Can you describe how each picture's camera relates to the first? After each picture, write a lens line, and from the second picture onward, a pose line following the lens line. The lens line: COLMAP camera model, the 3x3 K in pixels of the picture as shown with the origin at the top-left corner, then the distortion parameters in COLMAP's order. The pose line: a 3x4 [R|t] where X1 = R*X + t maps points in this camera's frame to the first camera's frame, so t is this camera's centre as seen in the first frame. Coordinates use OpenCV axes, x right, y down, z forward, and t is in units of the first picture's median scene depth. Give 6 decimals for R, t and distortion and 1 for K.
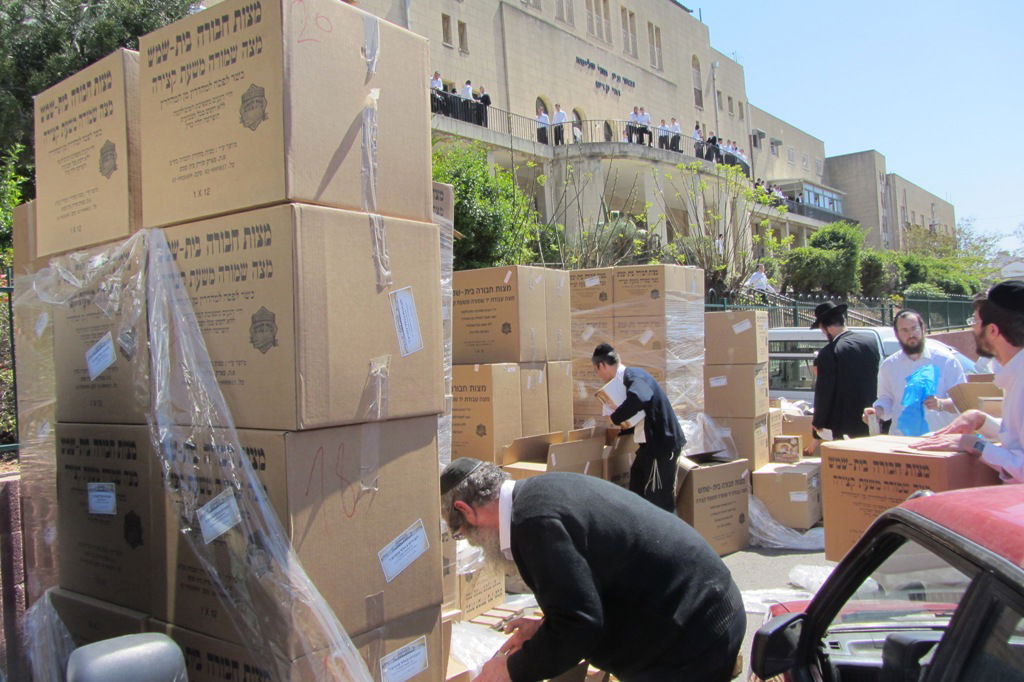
lens RADIAL K [[856.1, 0, 513.0], [0, 856.1, 338.9], [0, 0, 1]] dist [-0.030130, 0.014587]
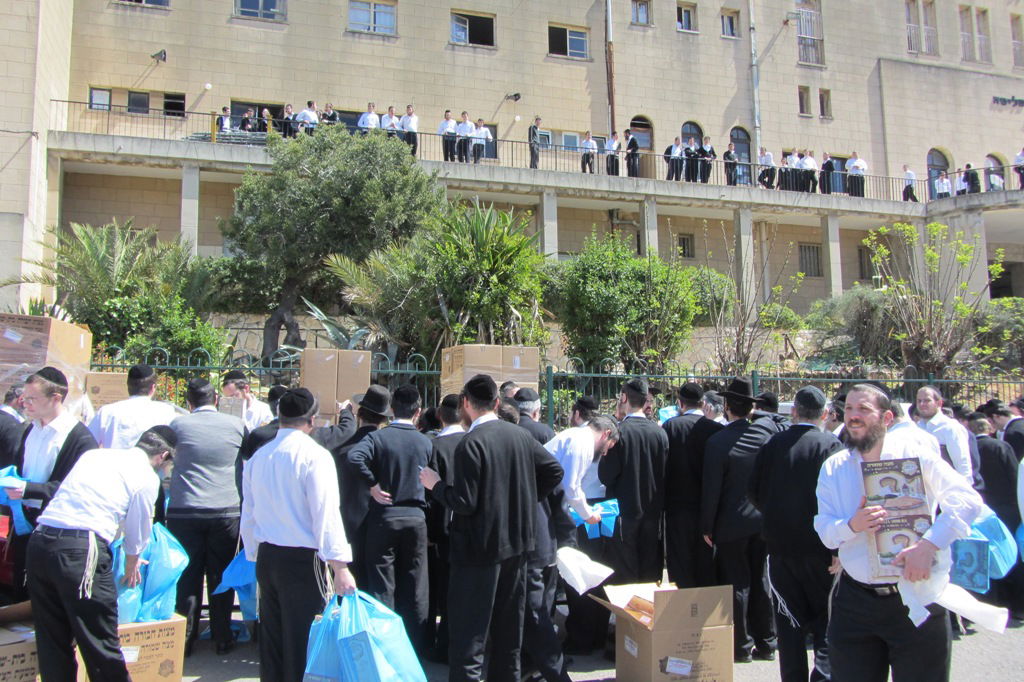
lens RADIAL K [[856.1, 0, 513.0], [0, 856.1, 338.9], [0, 0, 1]] dist [-0.030130, 0.014587]
pose [[0.801806, -0.012138, -0.597460, 0.215078], [-0.032063, 0.997480, -0.063293, -0.004776], [0.596723, 0.069905, 0.799397, 0.005217]]
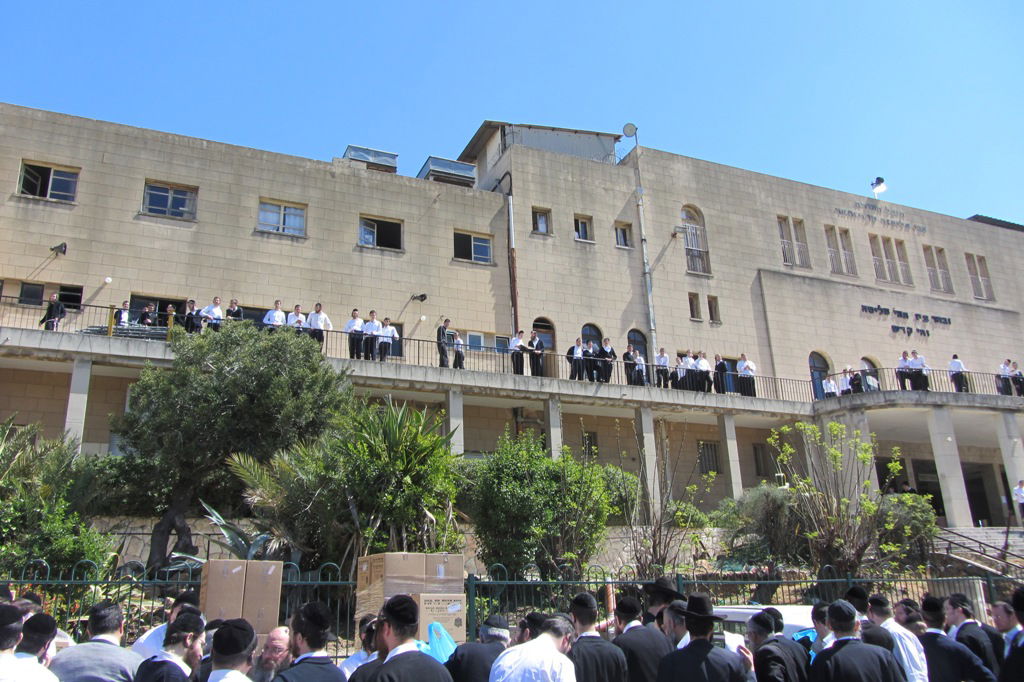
lens RADIAL K [[856.1, 0, 513.0], [0, 856.1, 338.9], [0, 0, 1]] dist [-0.030130, 0.014587]
pose [[0.868614, -0.134052, -0.477010, 0.202848], [-0.011836, 0.956819, -0.290442, -0.007247], [0.495347, 0.257928, 0.829520, 0.005426]]
